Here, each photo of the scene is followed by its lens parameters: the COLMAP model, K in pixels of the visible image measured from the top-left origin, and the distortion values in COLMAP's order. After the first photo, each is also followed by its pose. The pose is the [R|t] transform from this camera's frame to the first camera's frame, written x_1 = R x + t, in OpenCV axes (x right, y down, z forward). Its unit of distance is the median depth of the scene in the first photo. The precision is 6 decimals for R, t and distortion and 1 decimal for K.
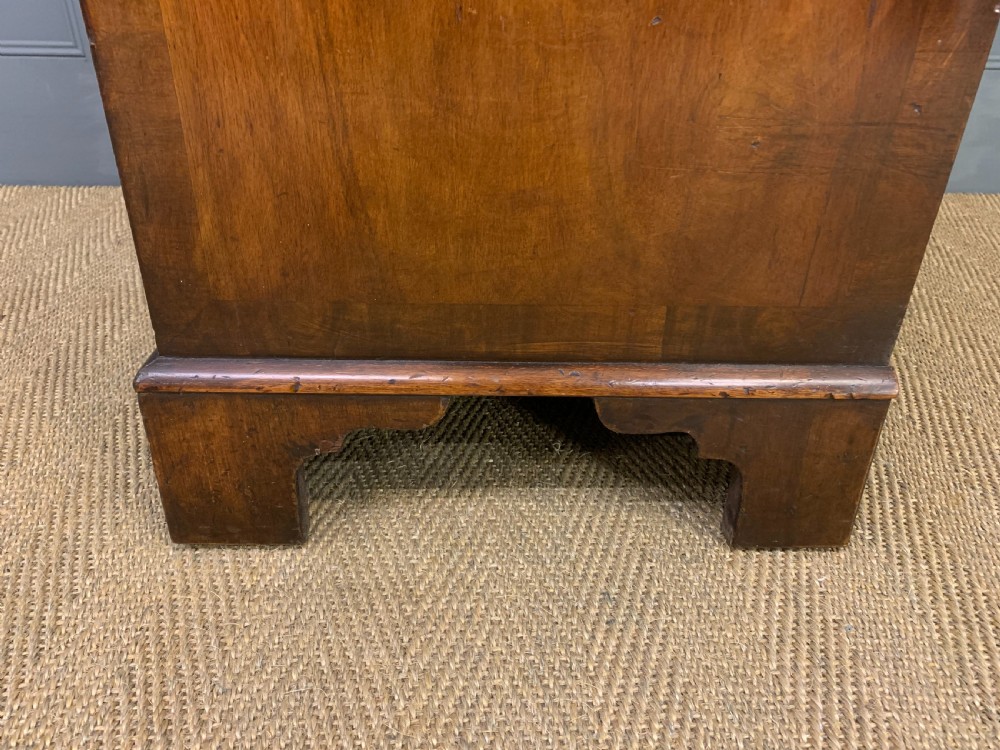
lens RADIAL K [[724.3, 0, 492.3], [0, 724.3, 342.9], [0, 0, 1]] dist [0.027120, -0.007727]
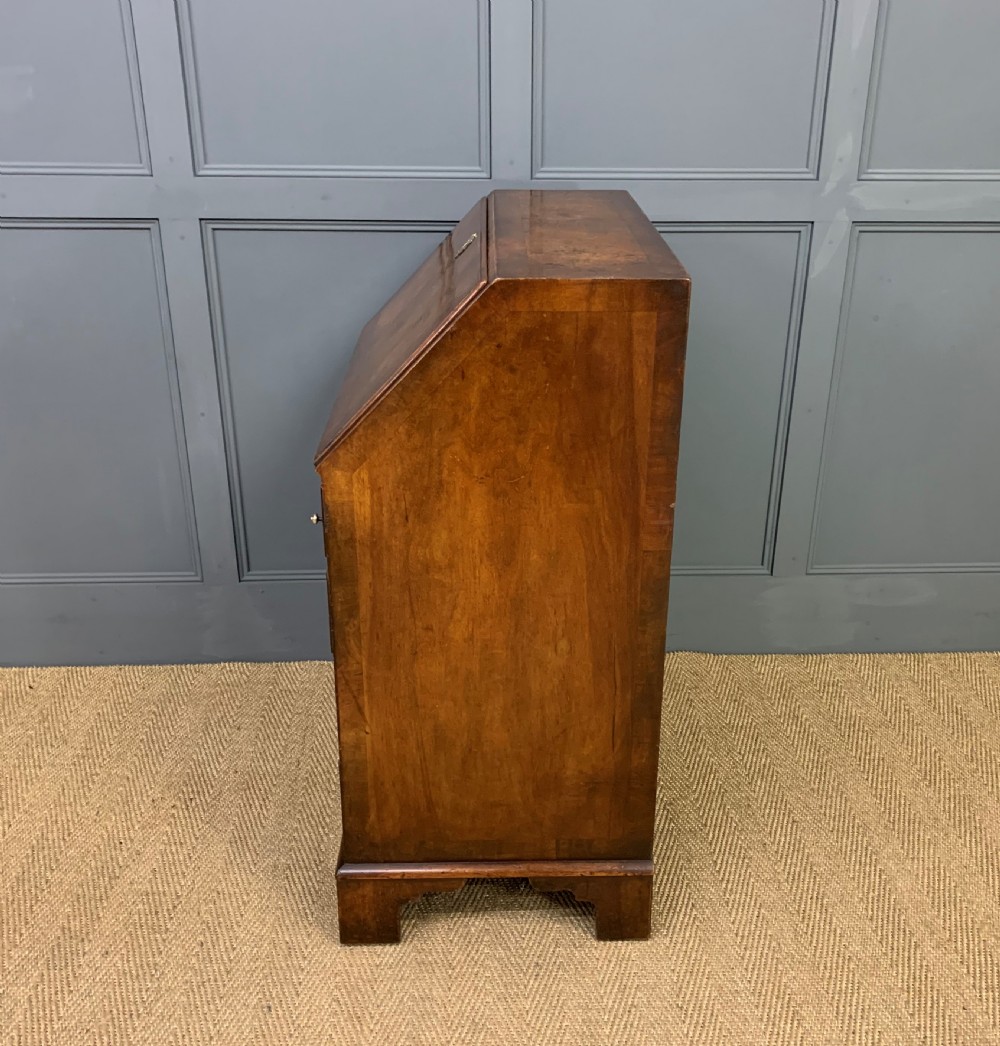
lens RADIAL K [[1032.1, 0, 531.4], [0, 1032.1, 530.1], [0, 0, 1]] dist [0.049945, 0.000000]
pose [[0.999800, -0.014028, 0.014239, 0.120148], [0.015223, 0.996037, -0.087629, -0.763305], [-0.012953, 0.087828, 0.996051, -2.506966]]
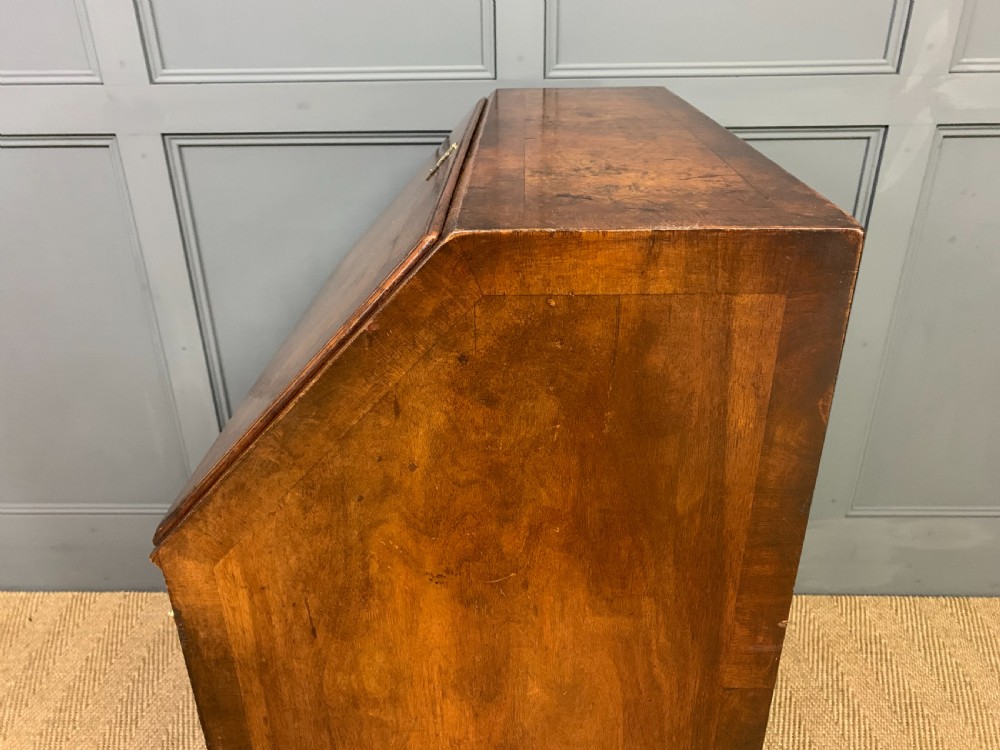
lens RADIAL K [[724.3, 0, 497.8], [0, 724.3, 376.7], [0, 0, 1]] dist [0.027120, -0.007727]
pose [[0.998219, -0.005373, -0.059416, 0.184128], [0.001560, 0.997946, -0.064041, -1.395645], [0.059639, 0.063834, 0.996177, -0.813805]]
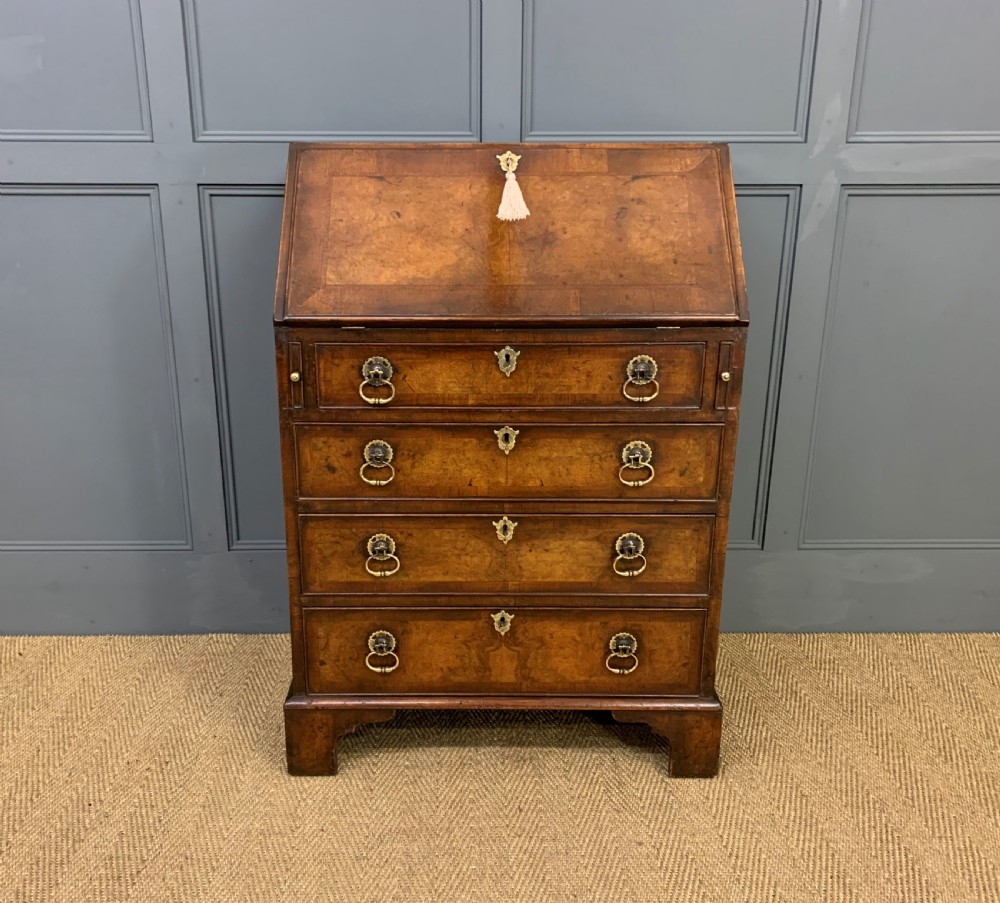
lens RADIAL K [[909.7, 0, 474.6], [0, 909.7, 484.5], [0, 0, 1]] dist [0.044532, 0.000000]
pose [[0.999706, -0.009822, -0.022161, 0.077852], [0.005571, 0.982853, -0.184307, -0.466623], [0.023591, 0.184129, 0.982619, -1.885937]]
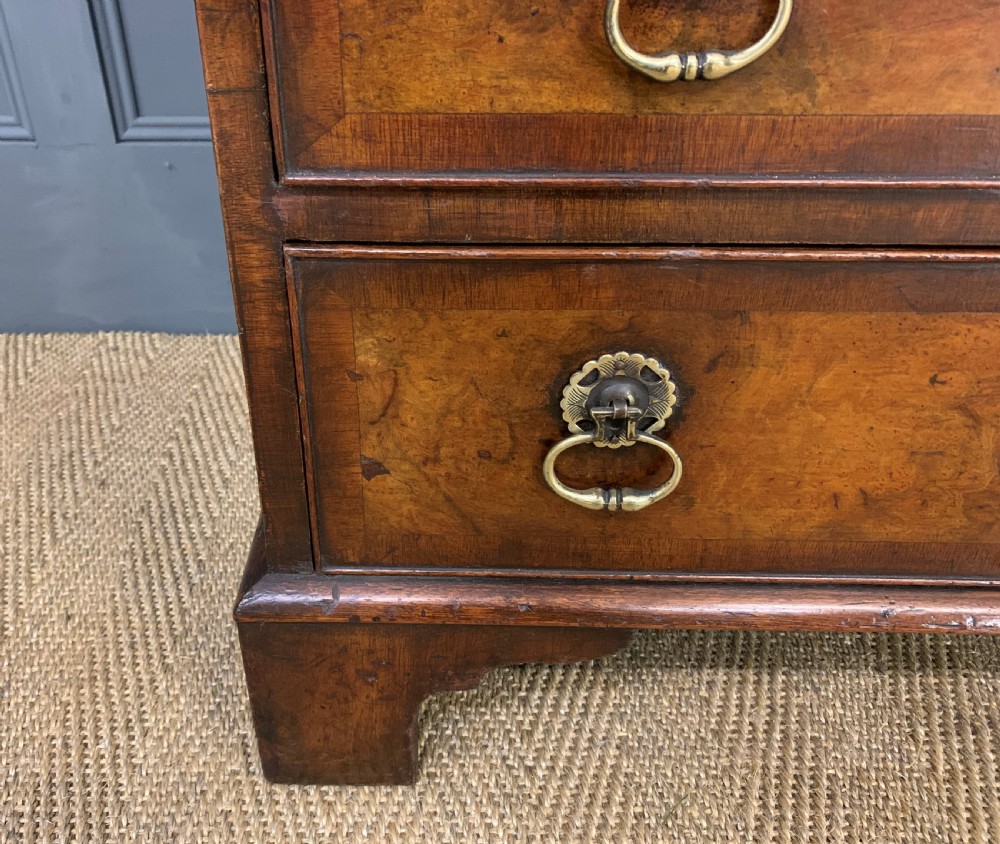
lens RADIAL K [[848.4, 0, 450.0], [0, 848.4, 397.5], [0, 0, 1]] dist [0.036048, -0.034948]
pose [[0.999391, 0.007361, -0.034117, -0.464081], [-0.005129, 0.997869, 0.065054, -0.563850], [0.034523, -0.064839, 0.997298, 0.724407]]
